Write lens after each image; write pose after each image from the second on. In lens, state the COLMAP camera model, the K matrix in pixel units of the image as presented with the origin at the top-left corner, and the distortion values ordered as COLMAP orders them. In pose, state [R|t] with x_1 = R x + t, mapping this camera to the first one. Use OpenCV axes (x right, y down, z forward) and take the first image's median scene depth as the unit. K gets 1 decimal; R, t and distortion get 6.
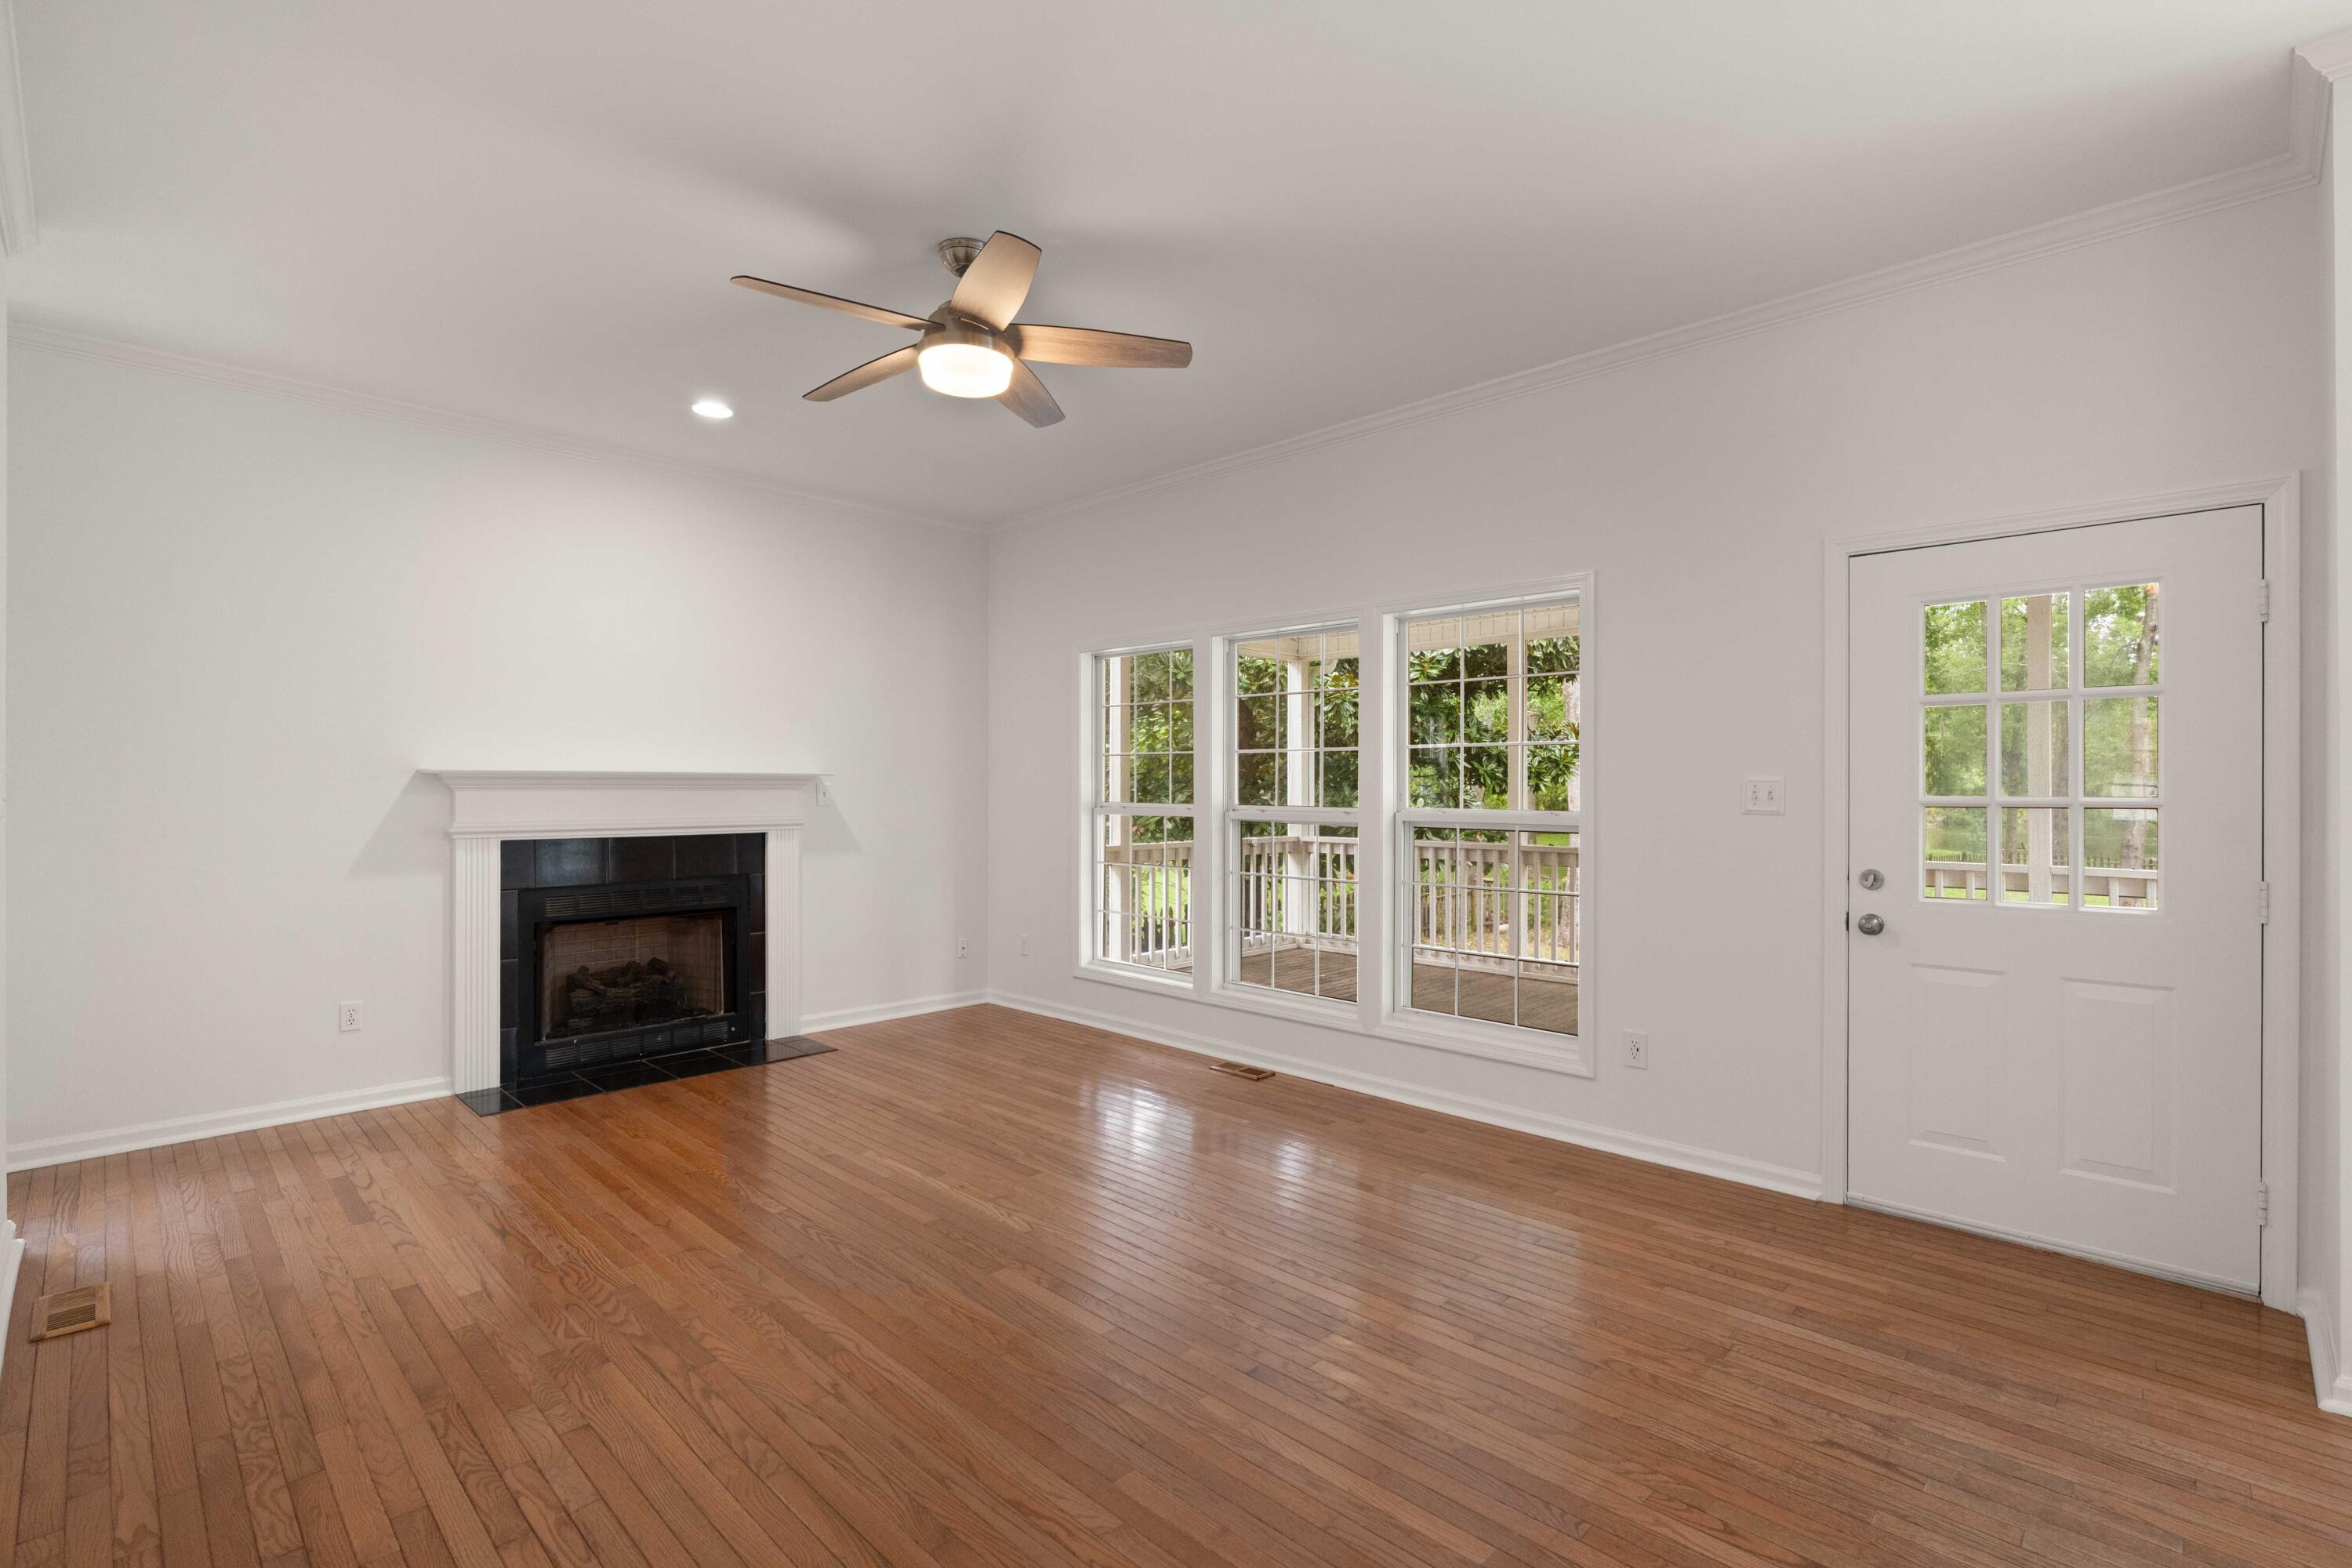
lens RADIAL K [[1064.9, 0, 1168.4], [0, 1064.9, 776.8], [0, 0, 1]] dist [-0.005339, 0.000768]
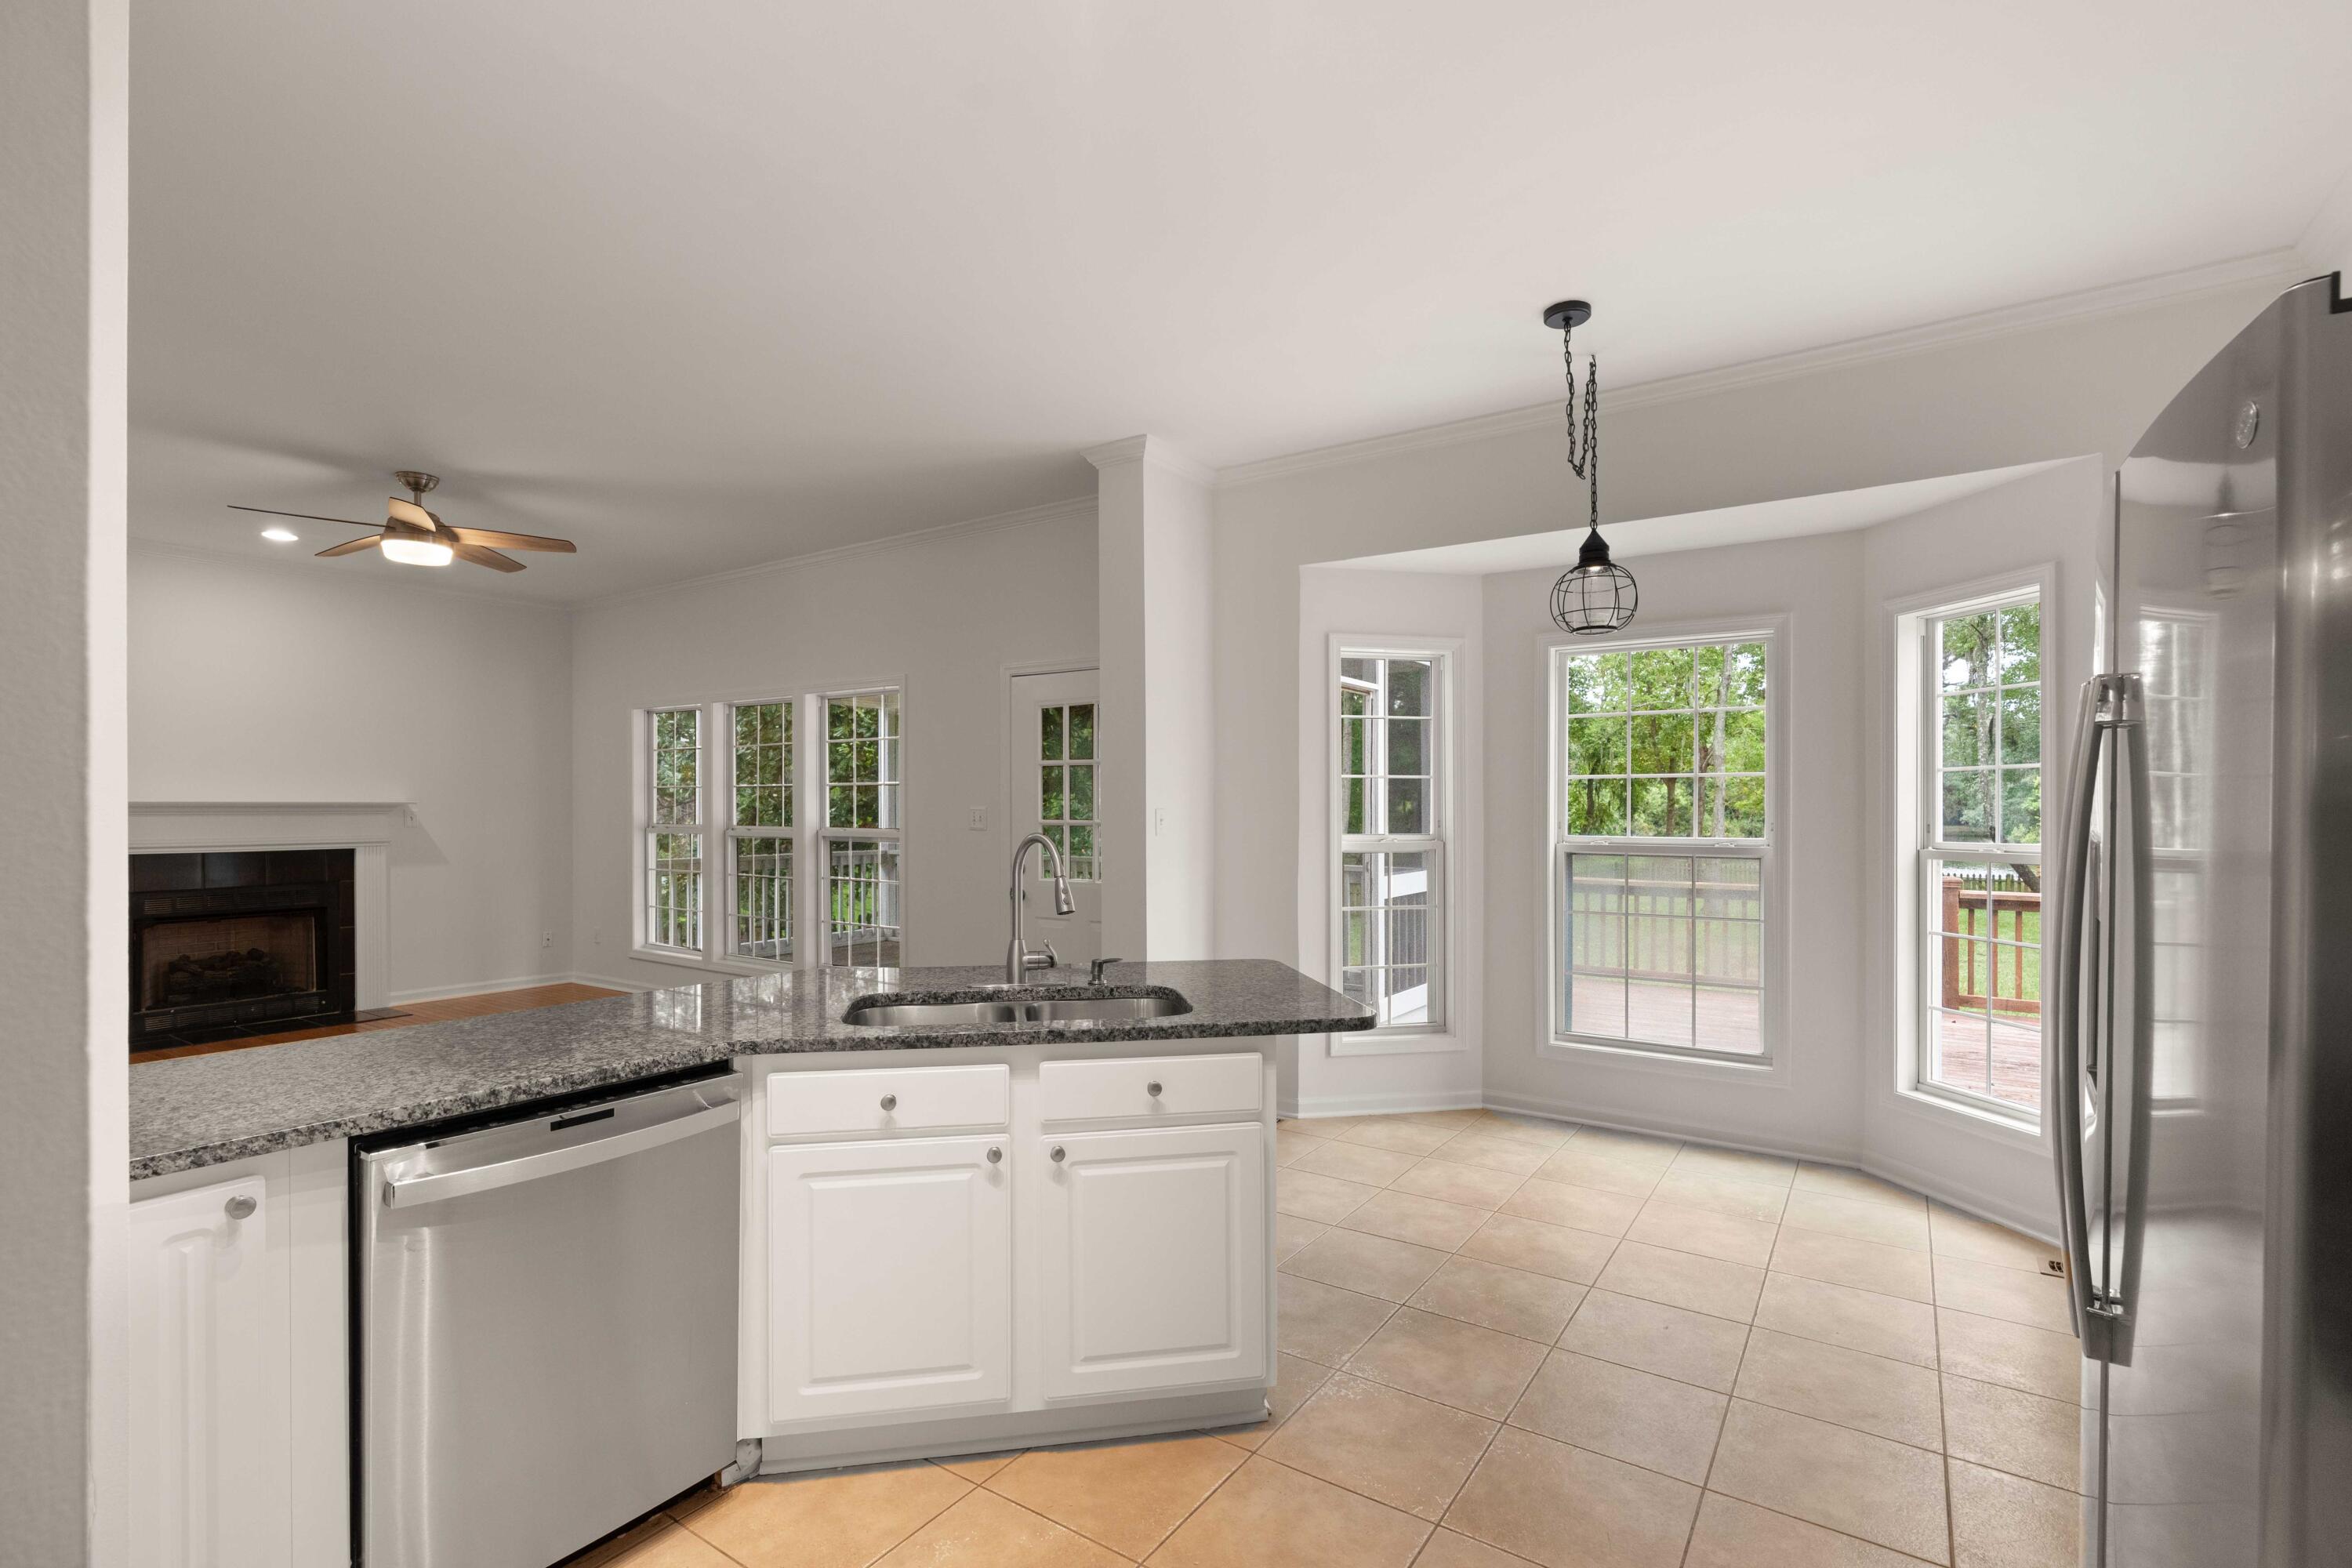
lens RADIAL K [[1064.9, 0, 1196.5], [0, 1064.9, 800.0], [0, 0, 1]] dist [-0.005339, 0.000768]
pose [[0.981999, 0.001365, 0.188882, 0.367242], [-0.001936, 0.999994, 0.002838, -0.011128], [-0.188877, -0.003153, 0.981996, -0.434802]]
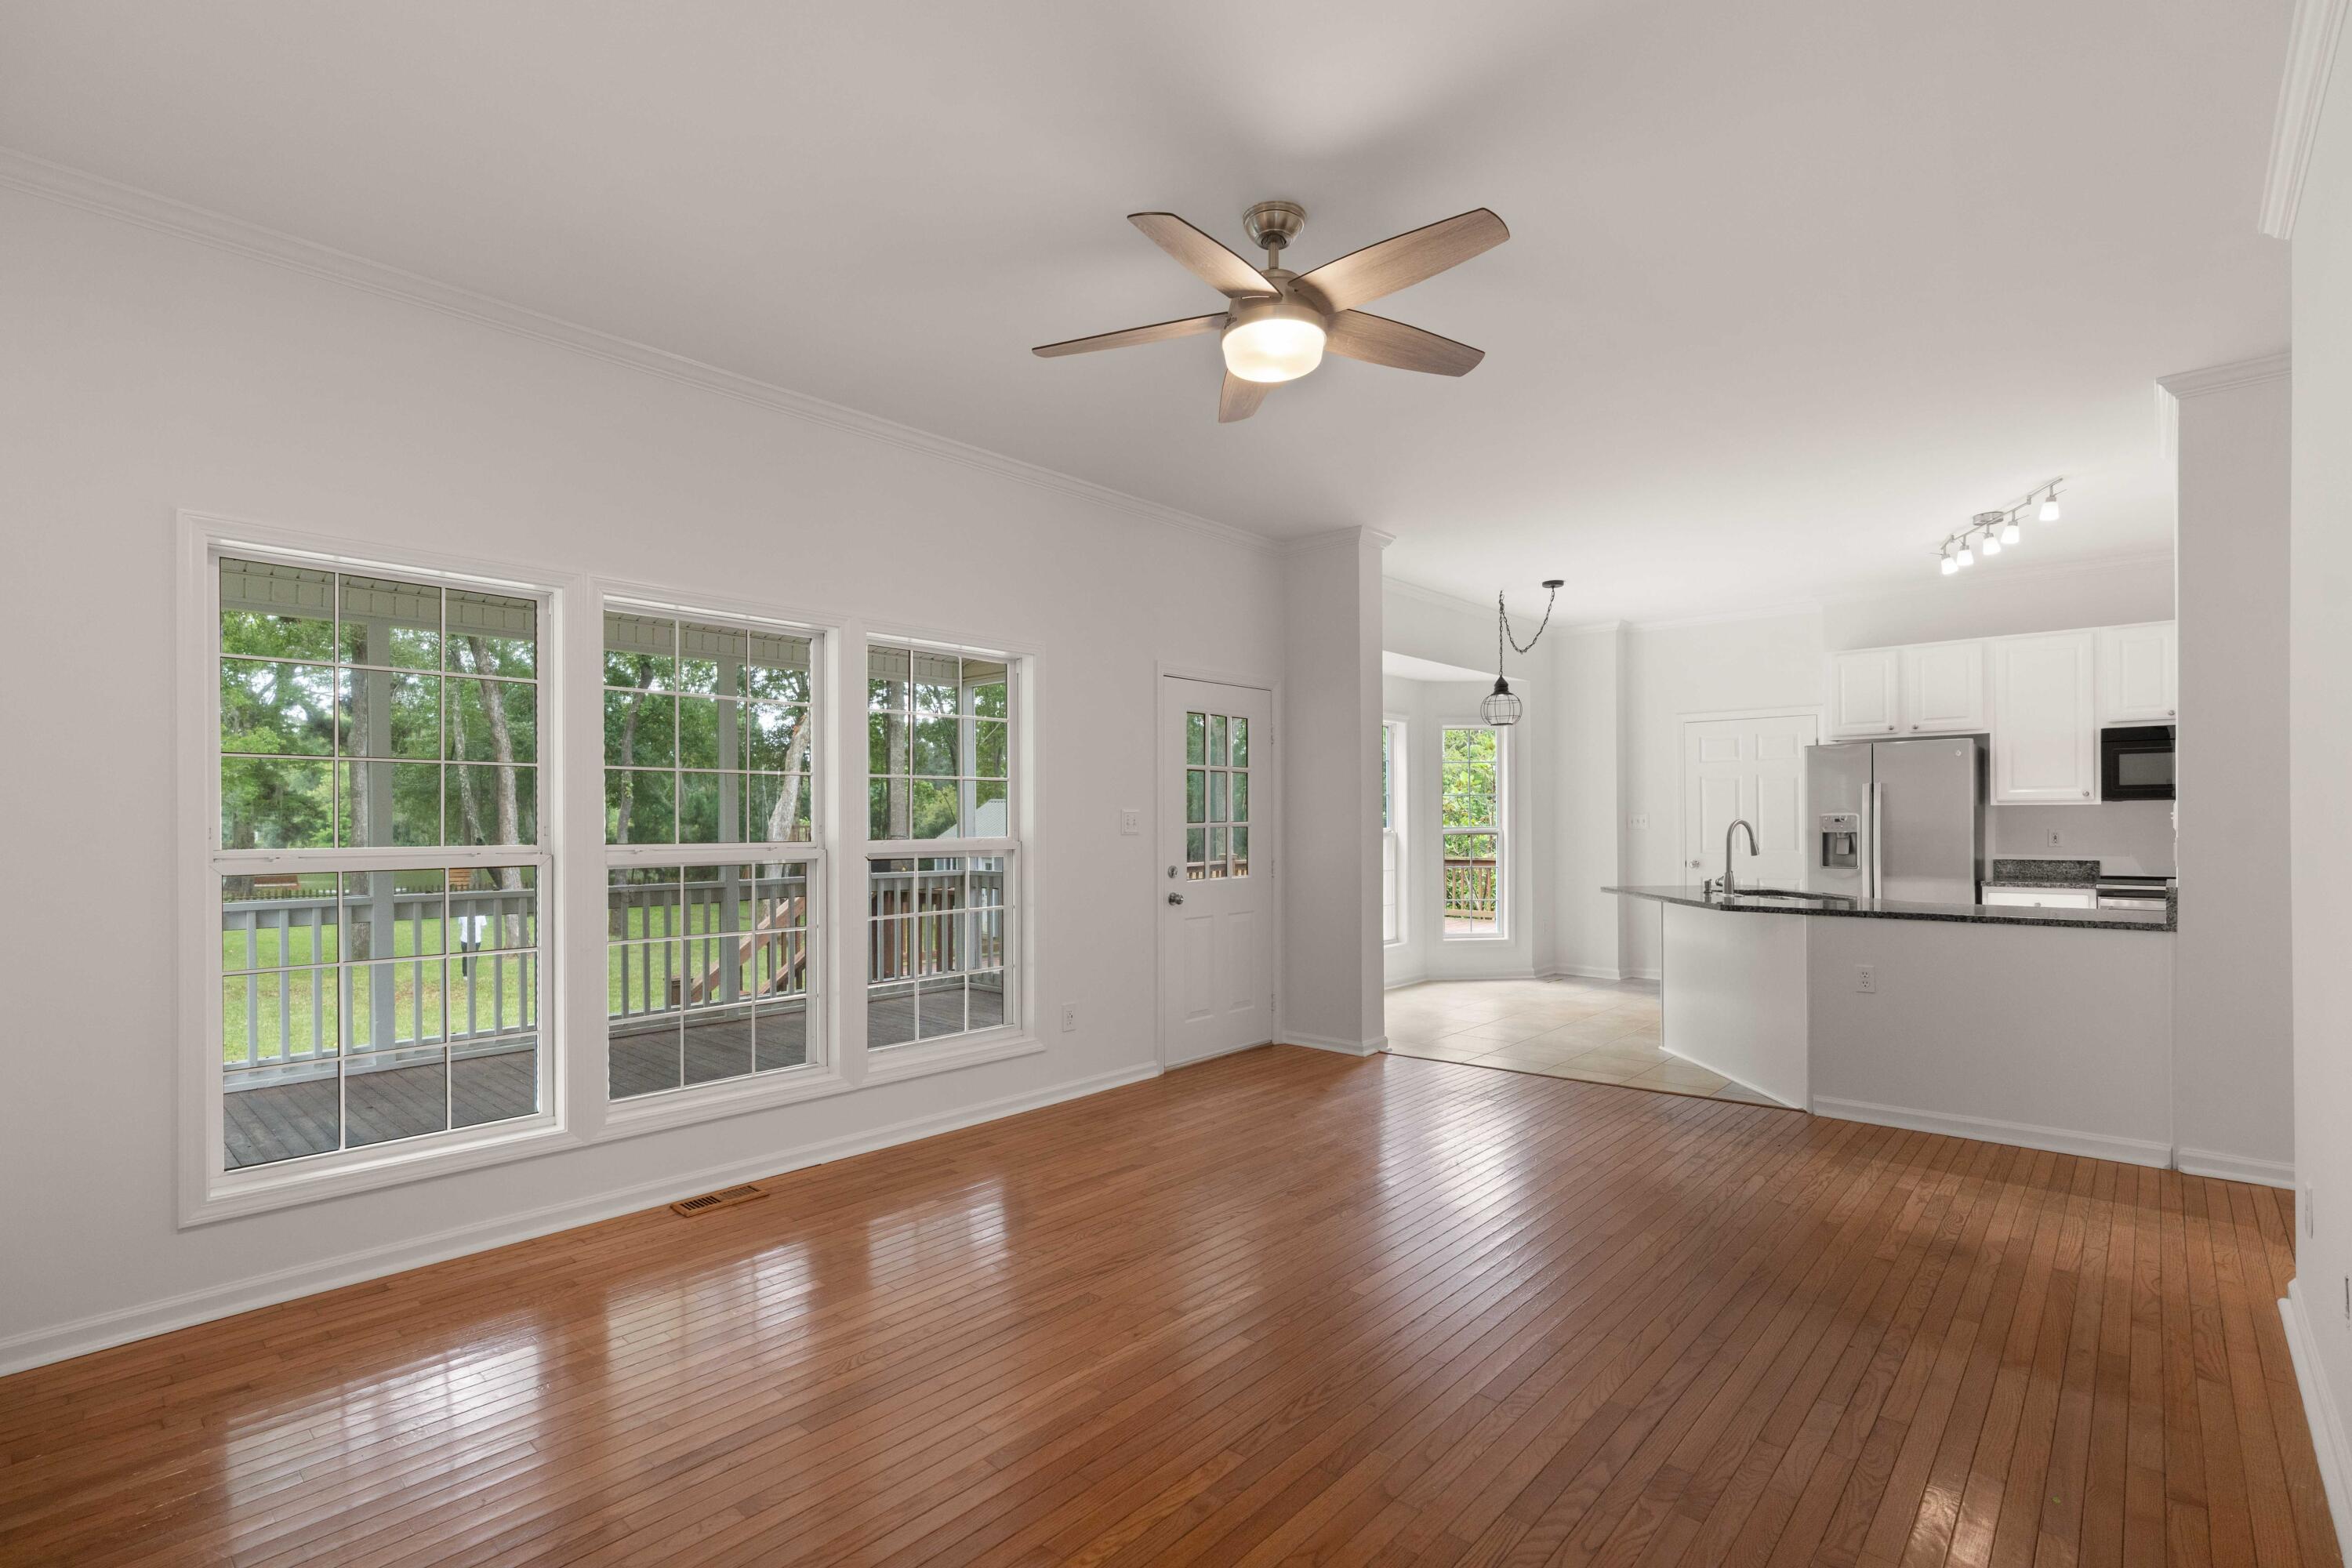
lens RADIAL K [[1064.9, 0, 1198.0], [0, 1064.9, 848.2], [0, 0, 1]] dist [-0.005339, 0.000768]
pose [[-0.046397, -0.027862, 0.998534, -1.092962], [-0.005346, 0.999604, 0.027644, 0.015417], [-0.998909, -0.004056, -0.046527, 1.140099]]
